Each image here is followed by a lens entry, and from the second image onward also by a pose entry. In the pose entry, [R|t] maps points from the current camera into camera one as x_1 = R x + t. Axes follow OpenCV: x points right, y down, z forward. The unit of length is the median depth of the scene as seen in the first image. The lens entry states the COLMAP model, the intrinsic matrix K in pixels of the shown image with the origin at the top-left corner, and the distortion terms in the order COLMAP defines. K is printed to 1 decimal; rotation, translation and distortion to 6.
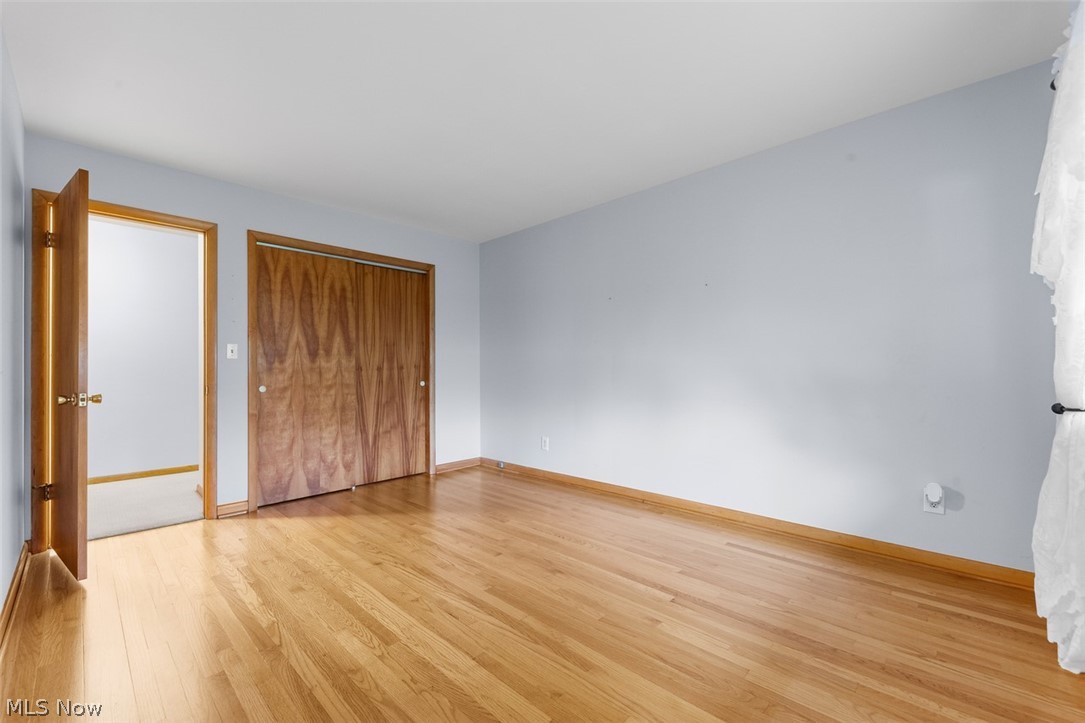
lens RADIAL K [[452.9, 0, 543.7], [0, 452.9, 365.9], [0, 0, 1]] dist [-0.002063, -0.002127]
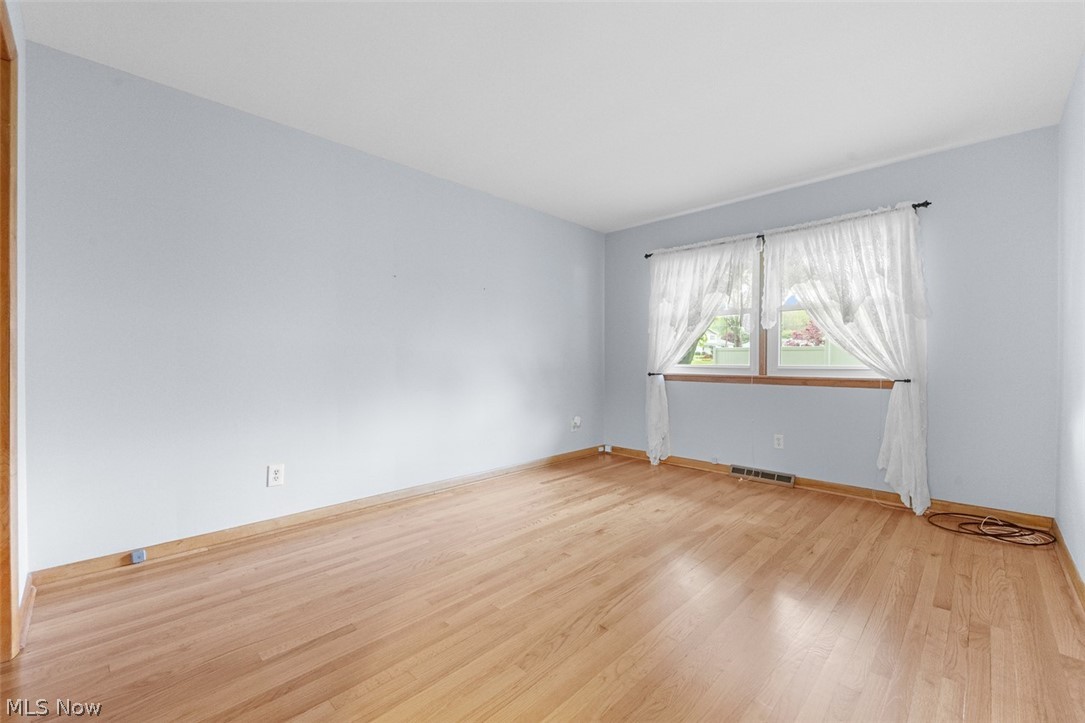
lens RADIAL K [[452.9, 0, 543.6], [0, 452.9, 358.8], [0, 0, 1]] dist [-0.002063, -0.002127]
pose [[-0.002735, 0.006810, 0.999973, -0.882626], [-0.006695, 0.999954, -0.006828, 0.018339], [-0.999974, -0.006713, -0.002689, 0.900060]]
